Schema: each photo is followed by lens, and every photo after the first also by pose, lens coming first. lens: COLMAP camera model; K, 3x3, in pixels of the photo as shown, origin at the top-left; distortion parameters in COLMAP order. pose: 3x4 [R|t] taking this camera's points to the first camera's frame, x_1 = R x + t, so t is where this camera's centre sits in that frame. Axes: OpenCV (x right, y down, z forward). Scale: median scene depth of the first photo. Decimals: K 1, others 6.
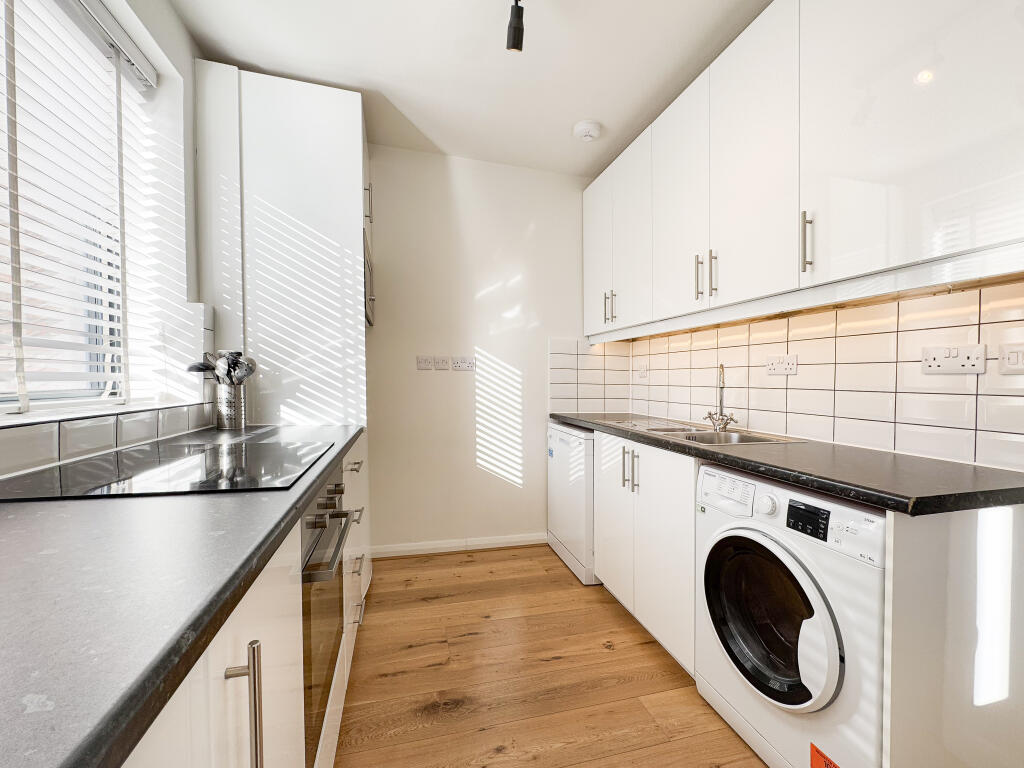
lens RADIAL K [[418.9, 0, 512.3], [0, 418.9, 384.0], [0, 0, 1]] dist [-0.002984, -0.000219]
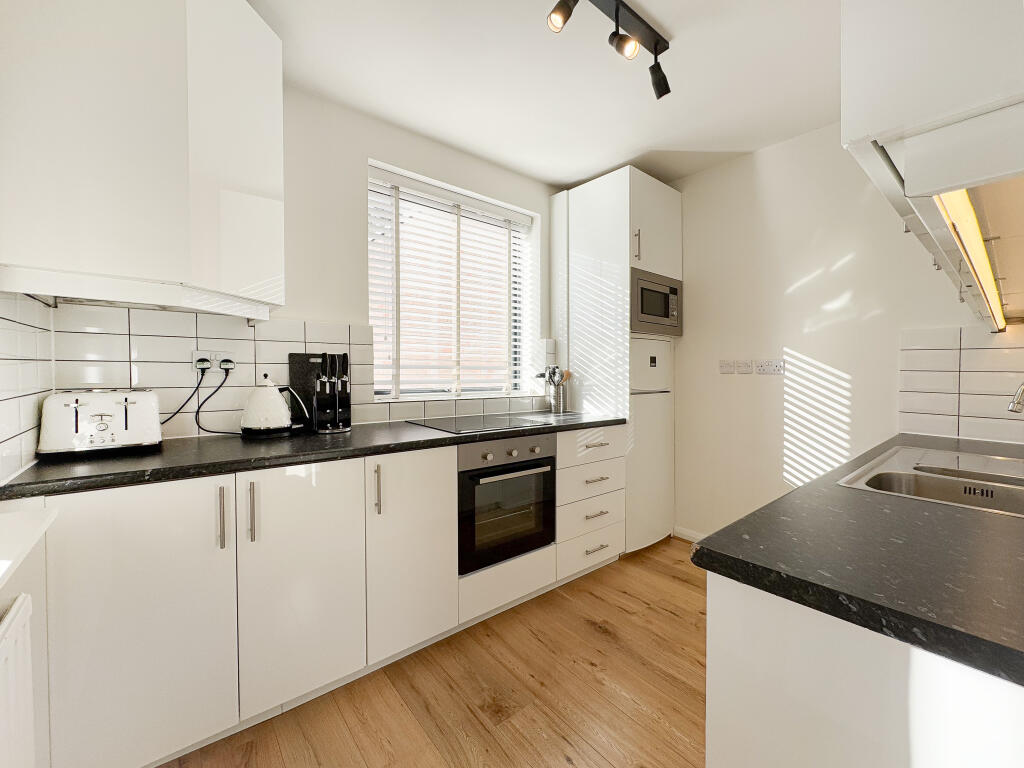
lens RADIAL K [[418.9, 0, 511.8], [0, 418.9, 380.2], [0, 0, 1]] dist [-0.002984, -0.000219]
pose [[0.418352, 0.011310, -0.908214, 0.686235], [-0.012133, 0.999903, 0.006864, -0.025967], [0.908204, 0.008148, 0.418449, 0.126066]]
